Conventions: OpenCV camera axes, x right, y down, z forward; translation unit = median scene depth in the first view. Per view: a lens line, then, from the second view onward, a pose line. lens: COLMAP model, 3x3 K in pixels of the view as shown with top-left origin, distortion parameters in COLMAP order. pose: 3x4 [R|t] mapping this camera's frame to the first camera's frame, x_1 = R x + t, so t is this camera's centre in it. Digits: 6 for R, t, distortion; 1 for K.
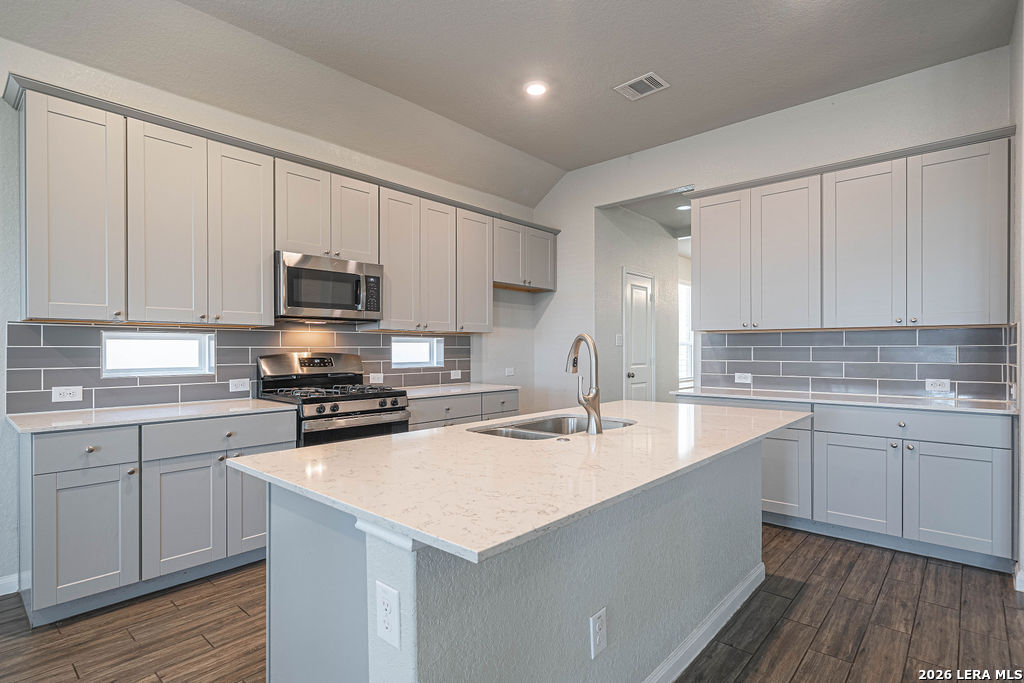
lens RADIAL K [[517.0, 0, 507.3], [0, 517.0, 347.1], [0, 0, 1]] dist [0.004224, 0.002465]
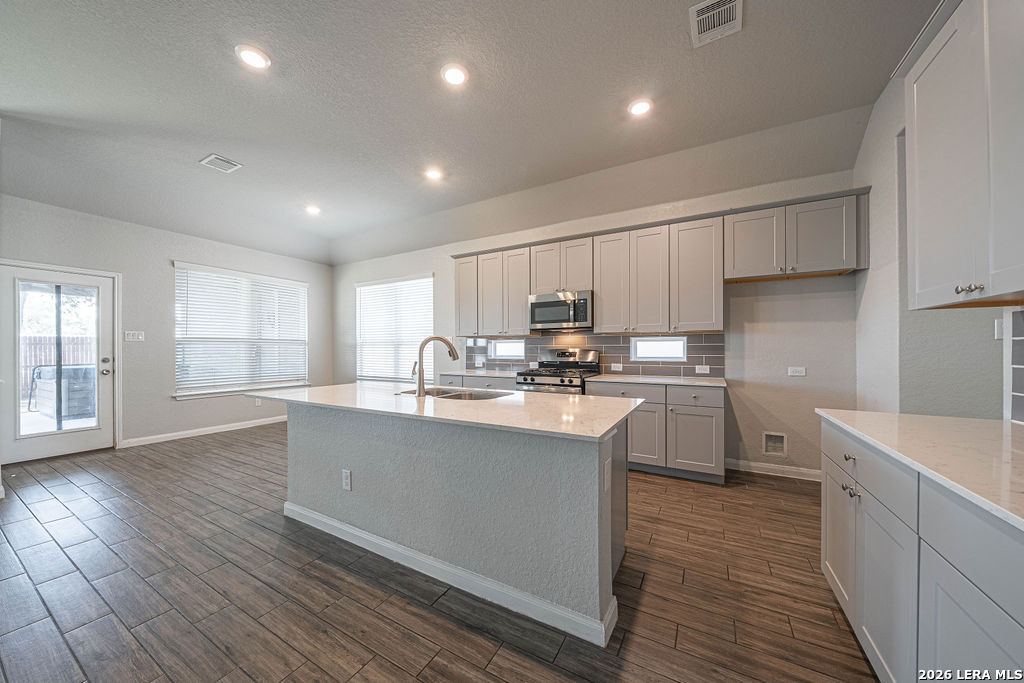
lens RADIAL K [[355.4, 0, 509.9], [0, 355.4, 350.0], [0, 0, 1]] dist [-0.004849, -0.000307]
pose [[0.215743, 0.004260, -0.976441, 0.723263], [0.005418, 0.999970, 0.005559, 0.006743], [0.976435, -0.006490, 0.215714, 0.563702]]
